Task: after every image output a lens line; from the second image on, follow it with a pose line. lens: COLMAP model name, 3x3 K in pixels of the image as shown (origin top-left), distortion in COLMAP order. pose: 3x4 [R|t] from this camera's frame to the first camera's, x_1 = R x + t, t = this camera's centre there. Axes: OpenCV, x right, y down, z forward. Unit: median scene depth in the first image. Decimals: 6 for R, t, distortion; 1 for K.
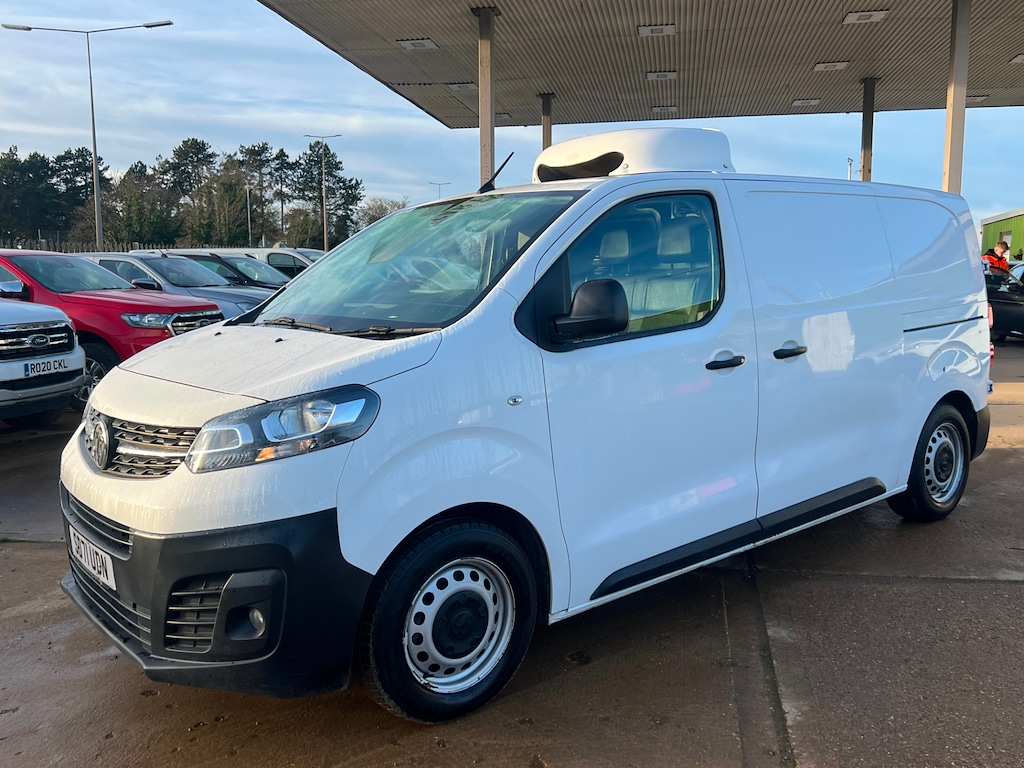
lens RADIAL K [[890.6, 0, 507.7], [0, 890.6, 383.3], [0, 0, 1]] dist [0.039196, -0.054623]
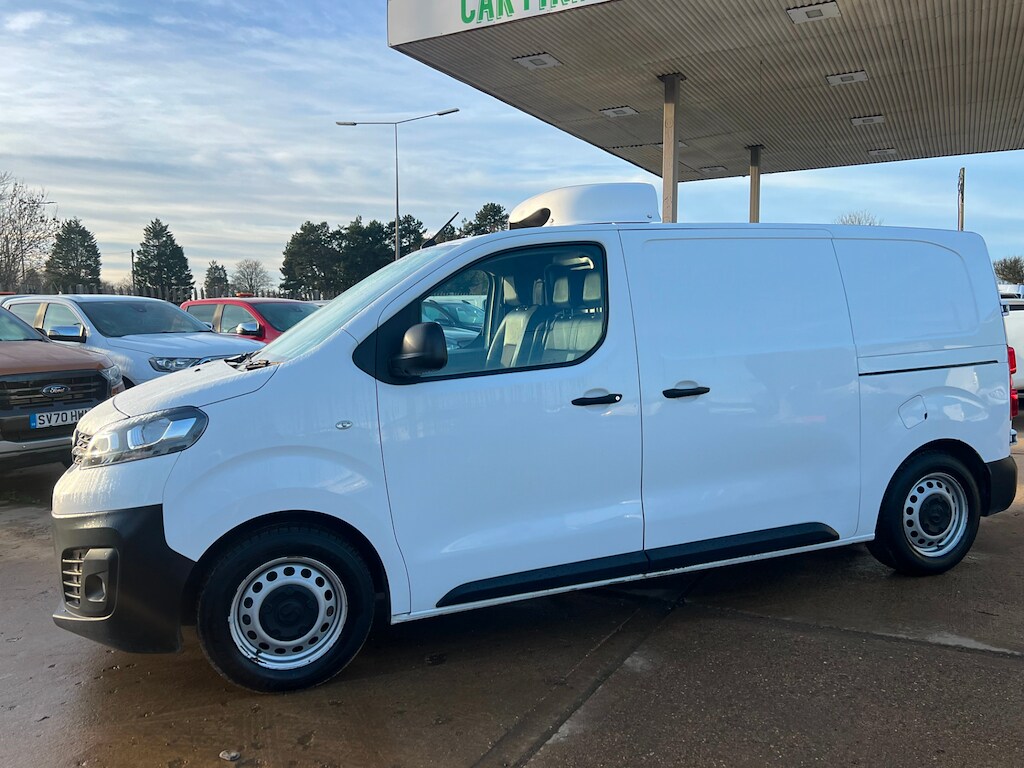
lens RADIAL K [[802.6, 0, 501.4], [0, 802.6, 386.2], [0, 0, 1]] dist [0.027734, -0.019029]
pose [[0.945687, 0.025370, -0.324088, 0.396974], [-0.036514, 0.998931, -0.028351, -0.007176], [0.323023, 0.038645, 0.945602, 0.049391]]
